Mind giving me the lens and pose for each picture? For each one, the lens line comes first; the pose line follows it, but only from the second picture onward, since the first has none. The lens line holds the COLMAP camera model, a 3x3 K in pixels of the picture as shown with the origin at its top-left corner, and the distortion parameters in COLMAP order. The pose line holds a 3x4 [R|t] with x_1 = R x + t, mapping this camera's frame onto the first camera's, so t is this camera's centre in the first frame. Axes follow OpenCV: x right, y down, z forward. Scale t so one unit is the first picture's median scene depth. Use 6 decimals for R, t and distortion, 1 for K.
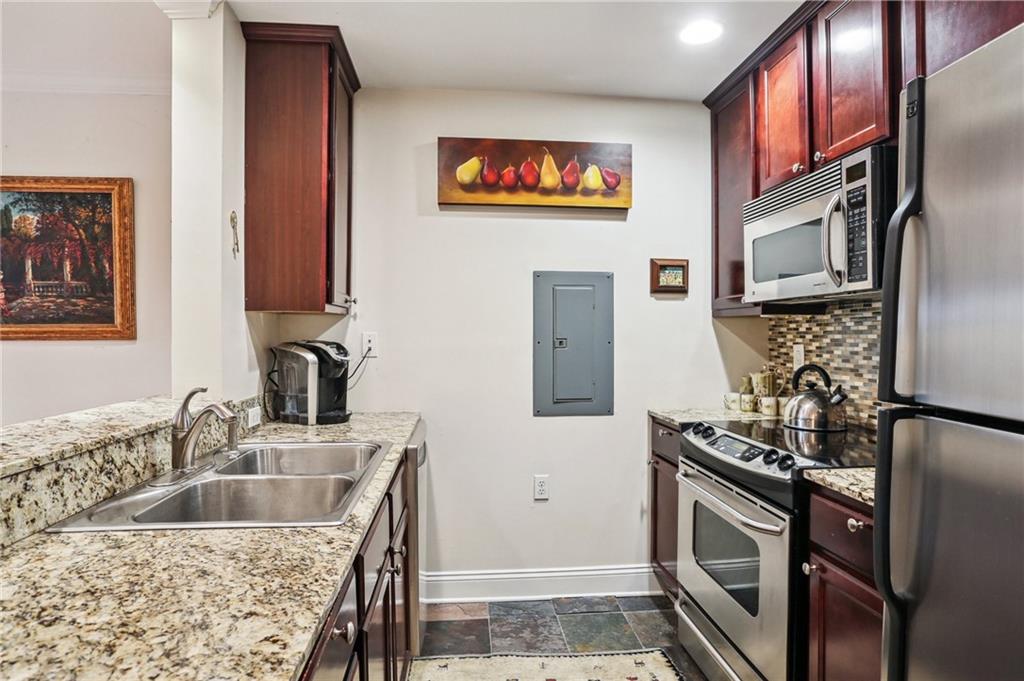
lens RADIAL K [[589.7, 0, 508.0], [0, 589.7, 337.2], [0, 0, 1]] dist [-0.008272, -0.000479]
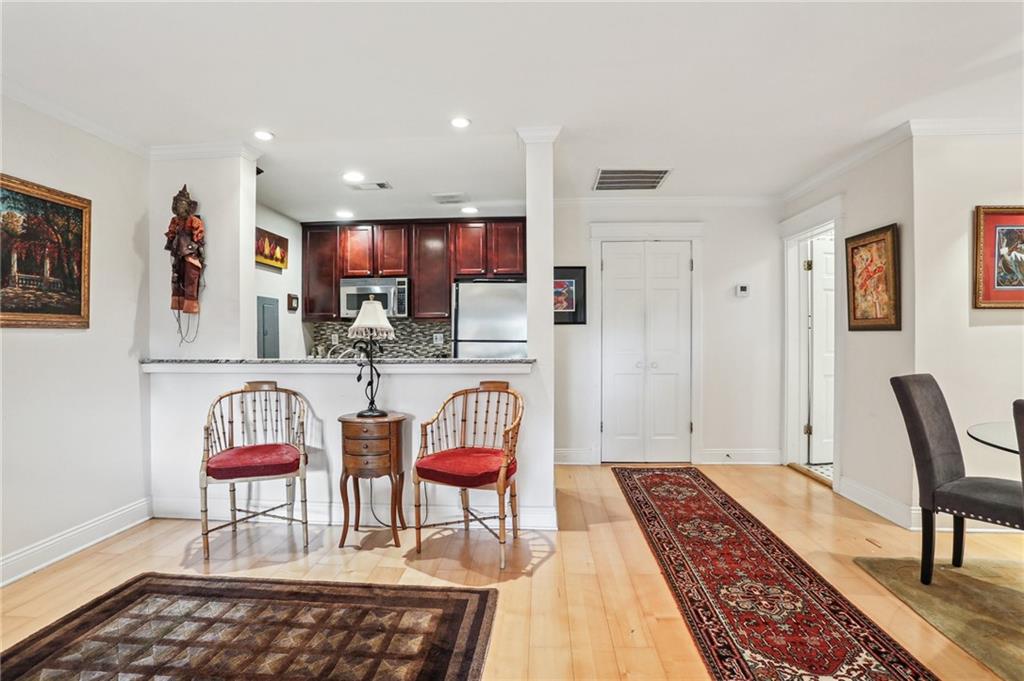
lens RADIAL K [[498.7, 0, 509.9], [0, 498.7, 339.1], [0, 0, 1]] dist [0.000428, 0.000044]
pose [[0.134884, -0.007967, 0.990829, -1.604701], [0.009849, 0.999929, 0.006699, 0.029416], [-0.990812, 0.008855, 0.134953, -0.035667]]
